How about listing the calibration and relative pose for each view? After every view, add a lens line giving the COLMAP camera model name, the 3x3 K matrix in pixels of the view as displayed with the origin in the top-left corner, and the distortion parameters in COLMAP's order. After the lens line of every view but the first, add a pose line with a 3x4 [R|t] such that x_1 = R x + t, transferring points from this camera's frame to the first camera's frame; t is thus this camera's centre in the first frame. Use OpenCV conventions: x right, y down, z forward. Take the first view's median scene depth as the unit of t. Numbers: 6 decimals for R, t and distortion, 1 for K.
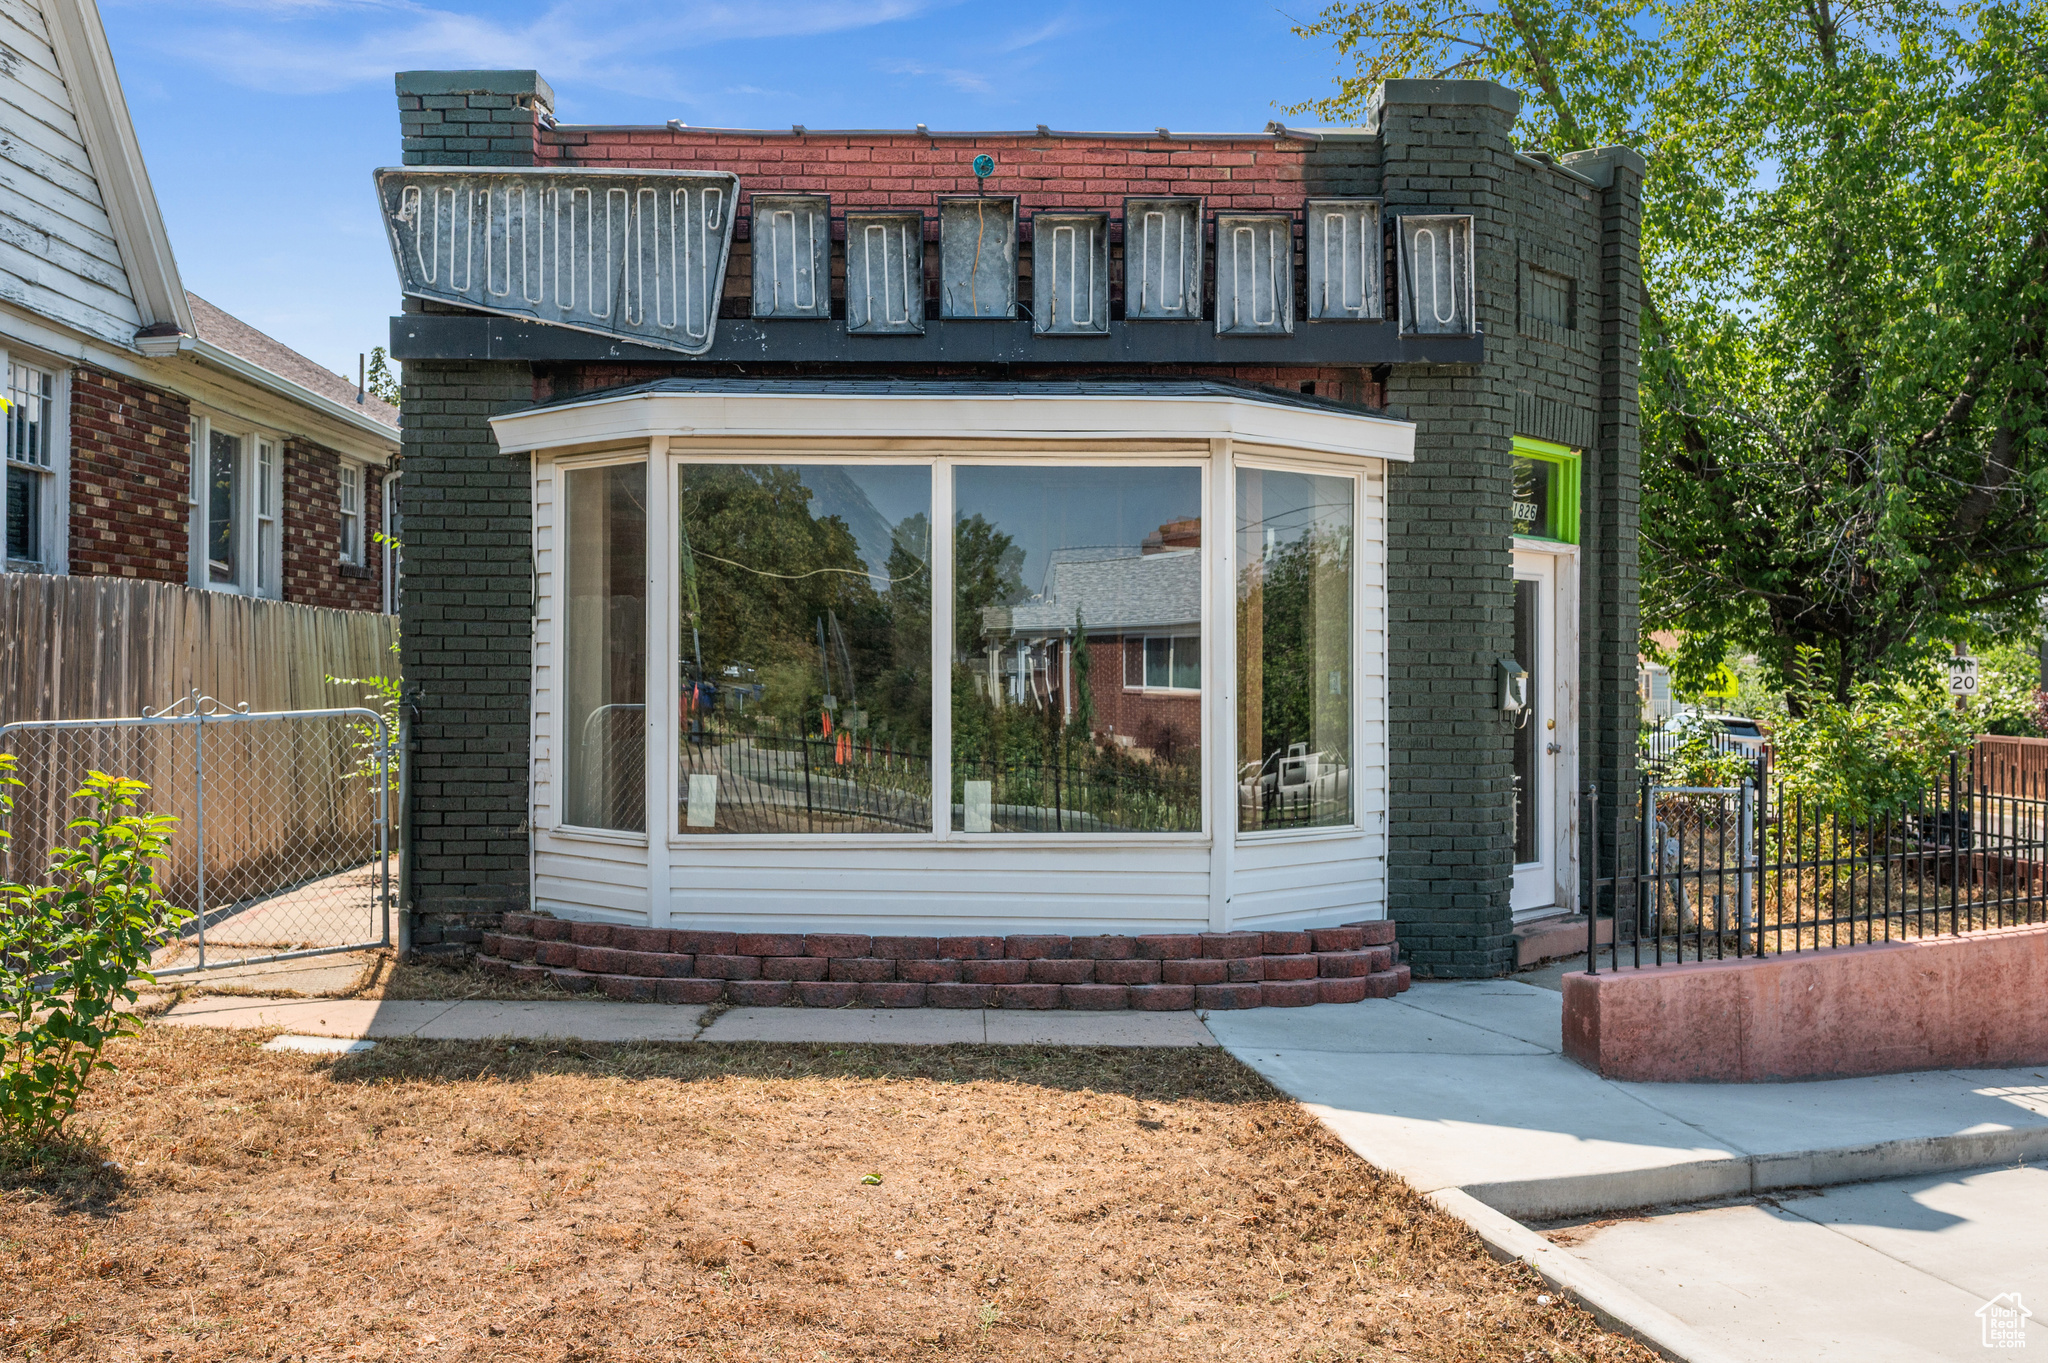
lens RADIAL K [[1829.3, 0, 1019.7], [0, 1829.3, 648.7], [0, 0, 1]] dist [-0.004621, 0.005780]
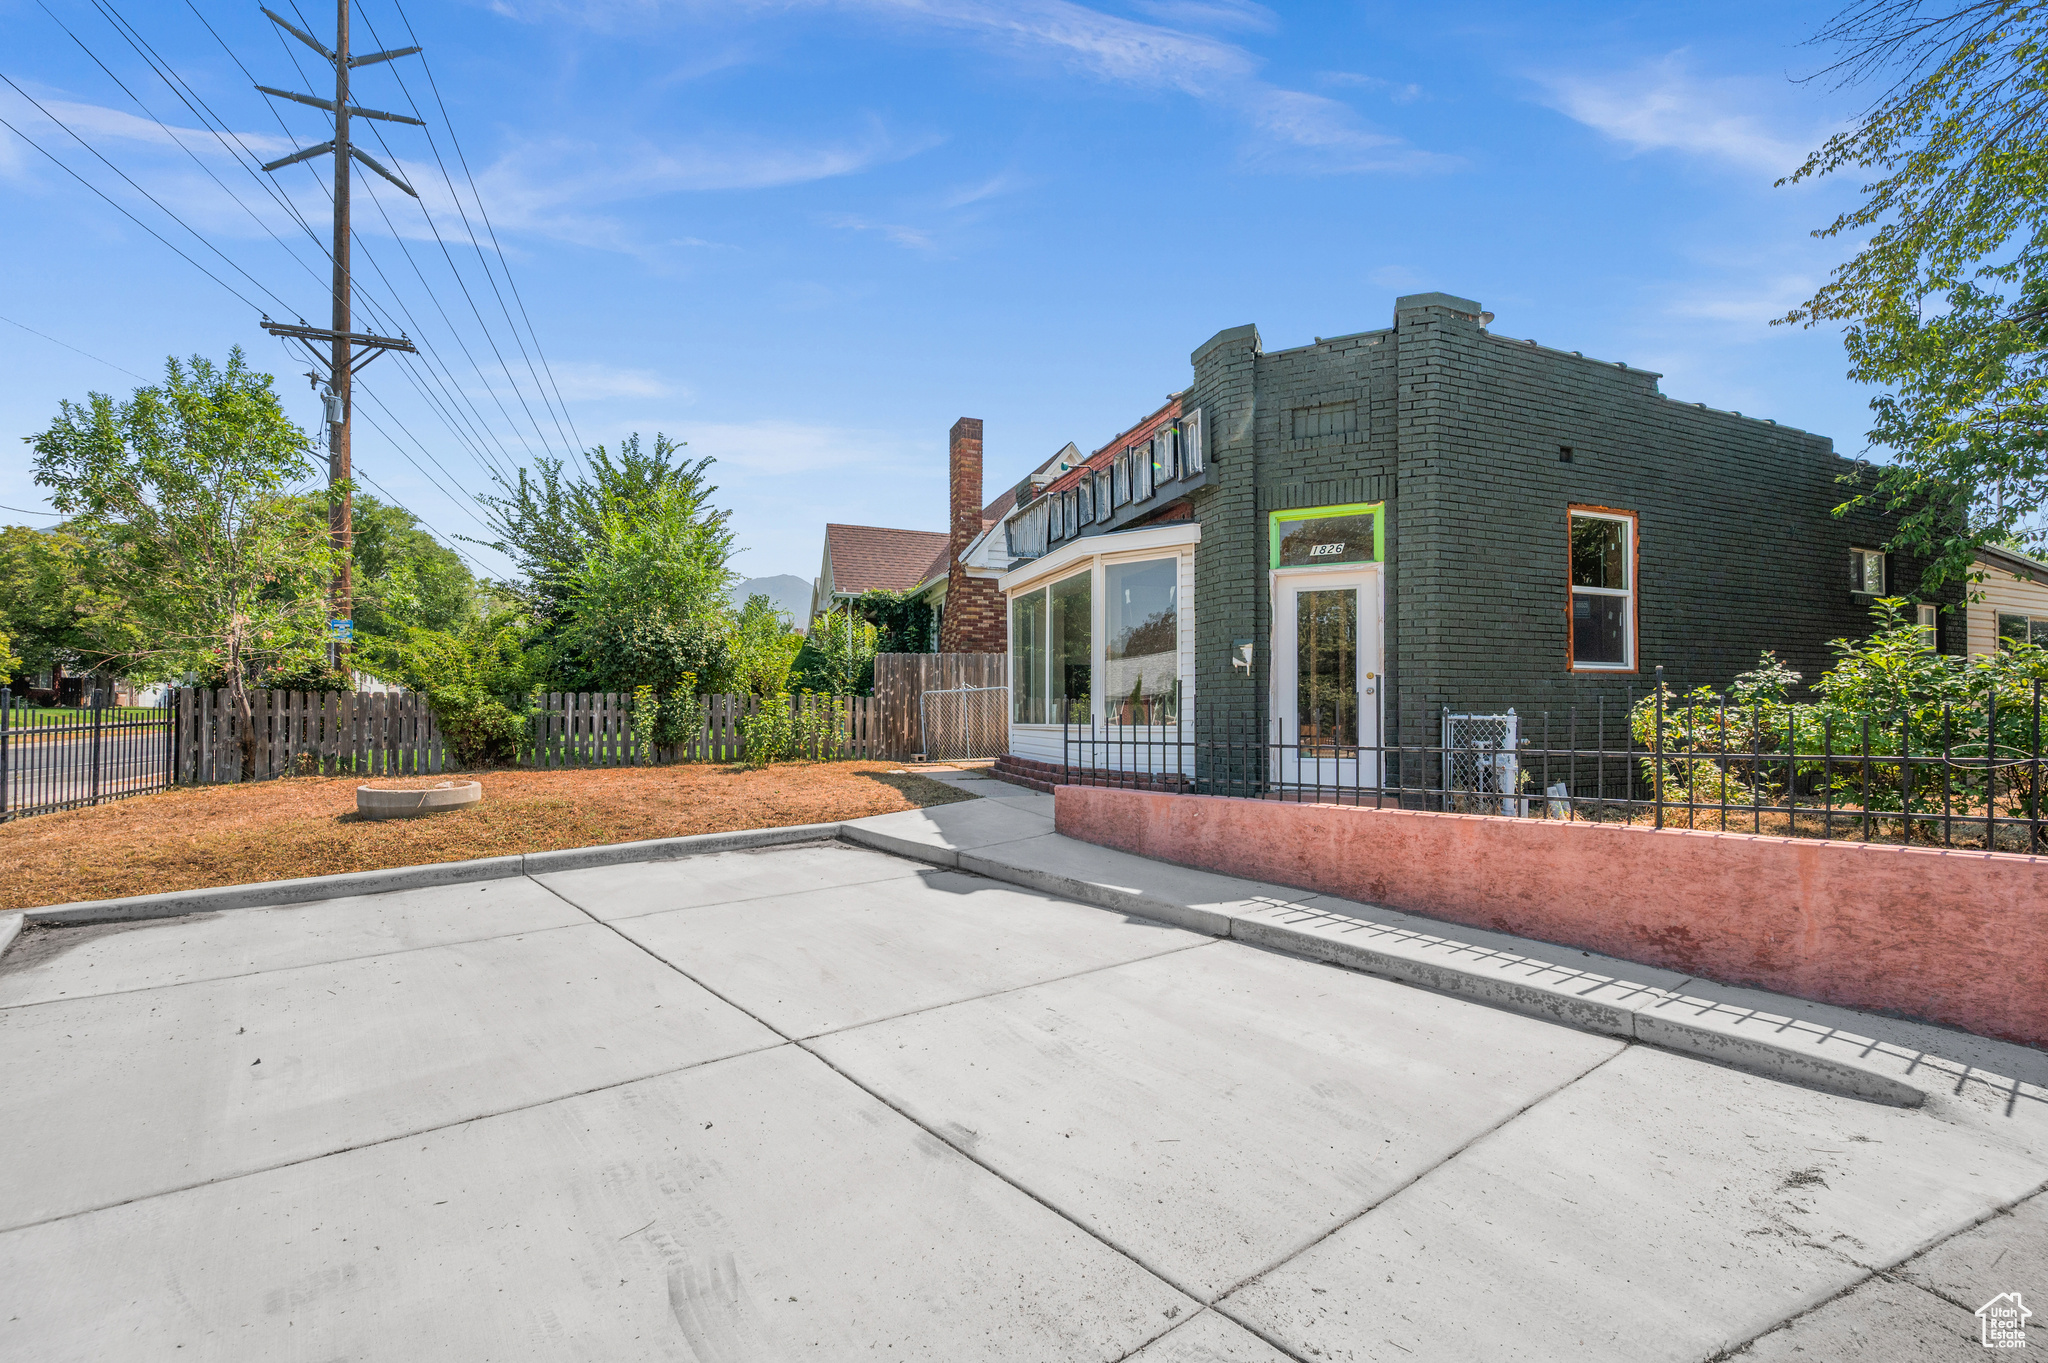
lens RADIAL K [[804.6, 0, 1037.4], [0, 804.6, 705.1], [0, 0, 1]] dist [-0.001819, 0.000092]
pose [[0.341698, -0.017425, -0.939648, 0.985513], [0.015855, 0.999793, -0.012774, 0.082510], [0.939676, -0.010534, 0.341904, 0.551285]]
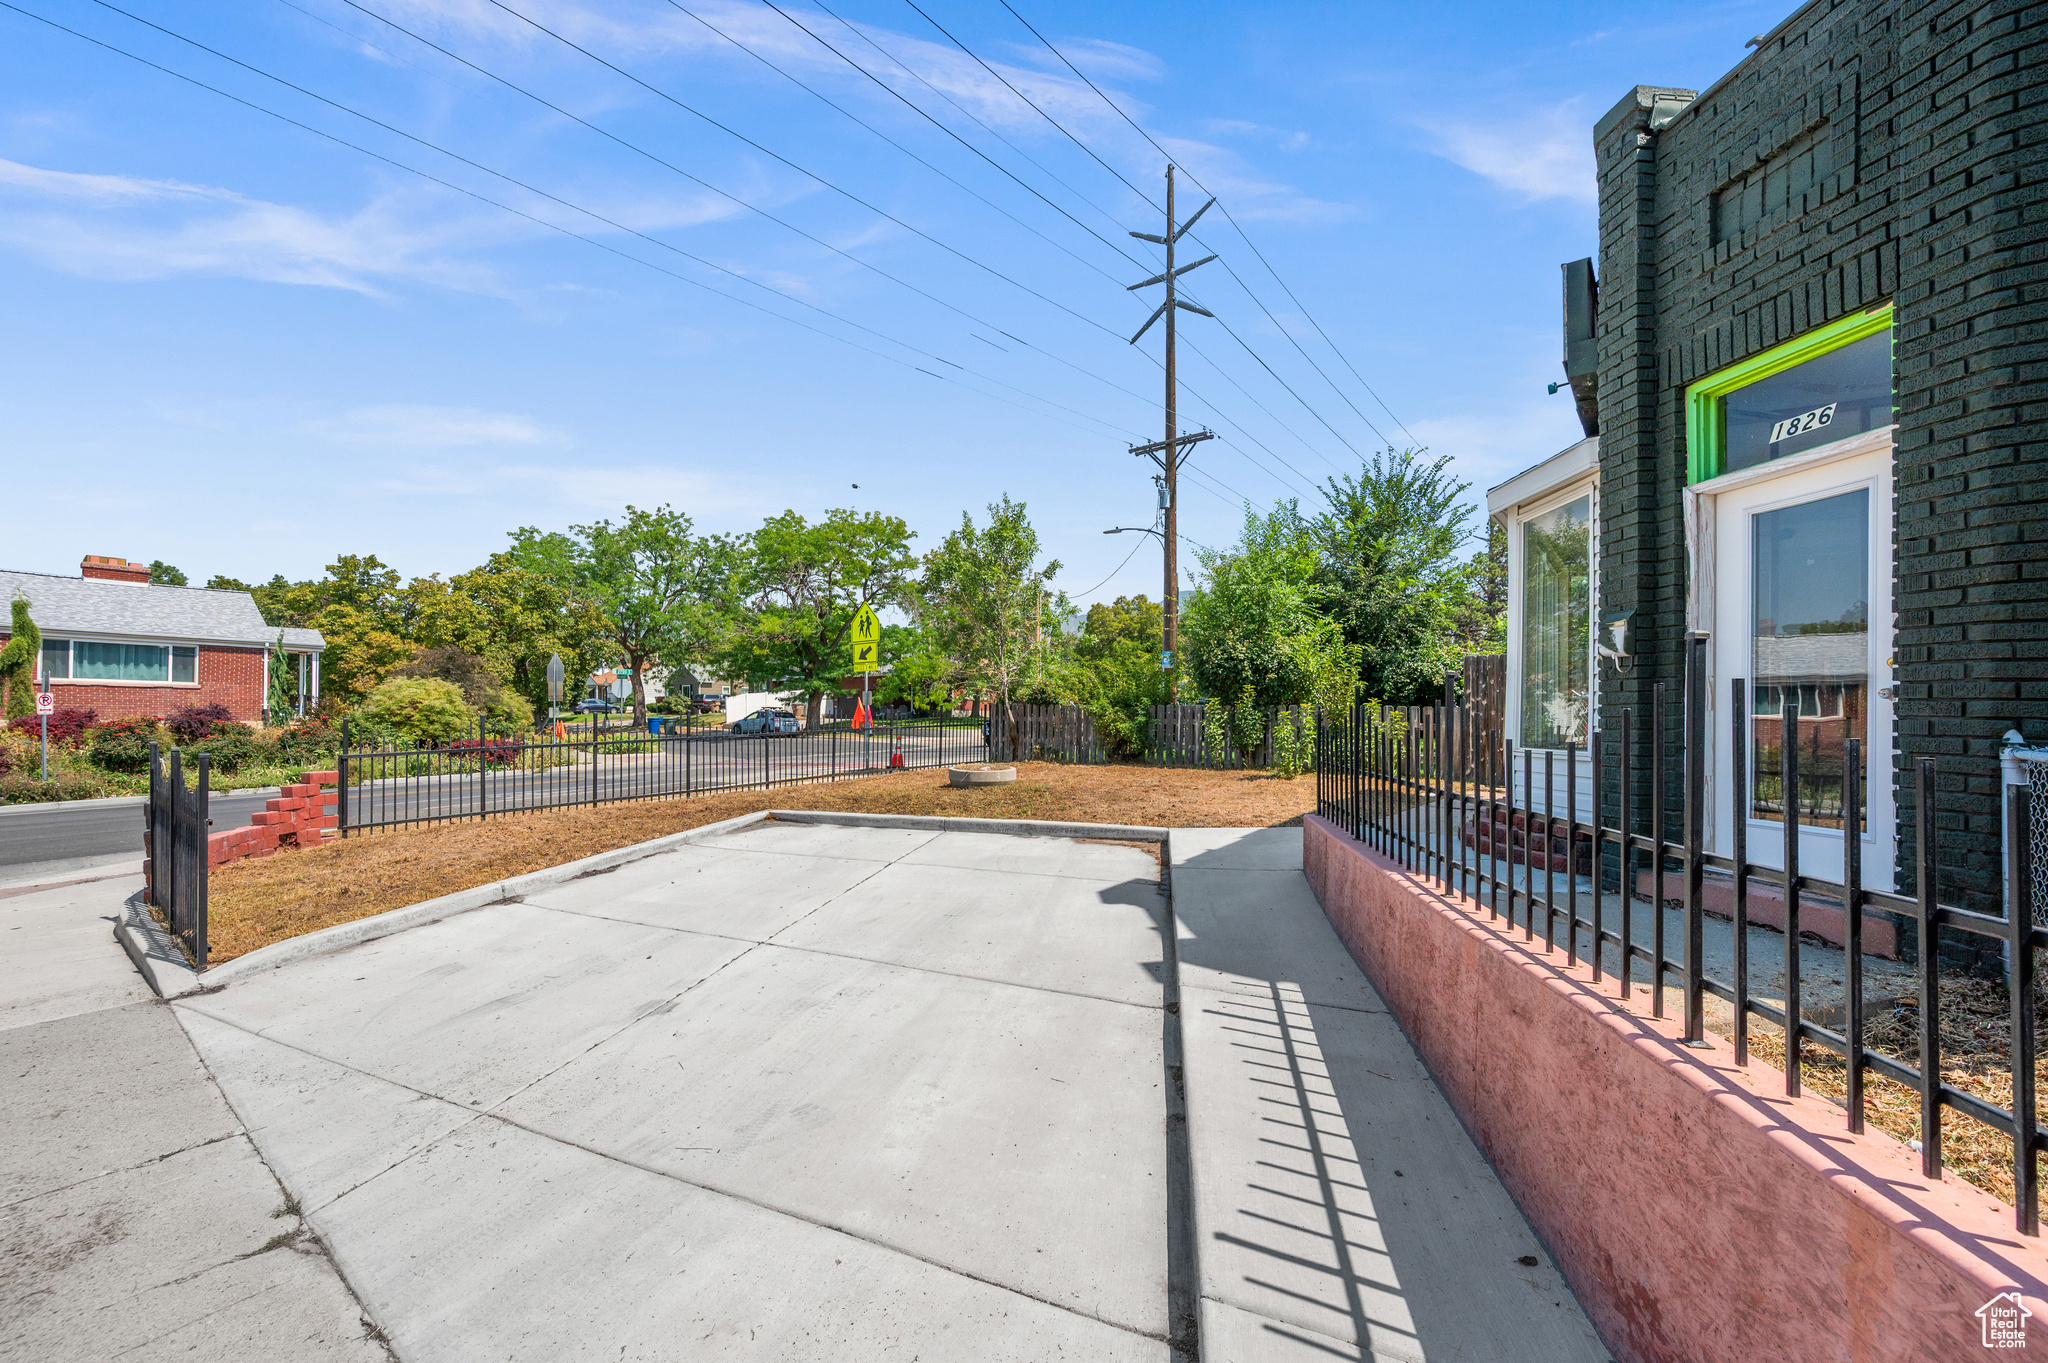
lens RADIAL K [[826.4, 0, 1065.3], [0, 826.4, 715.3], [0, 0, 1]] dist [-0.001034, -0.000027]
pose [[-0.636658, -0.017382, -0.770950, 0.902578], [-0.006995, 0.999835, -0.016766, 0.083062], [0.771114, -0.005281, -0.636675, 1.096284]]
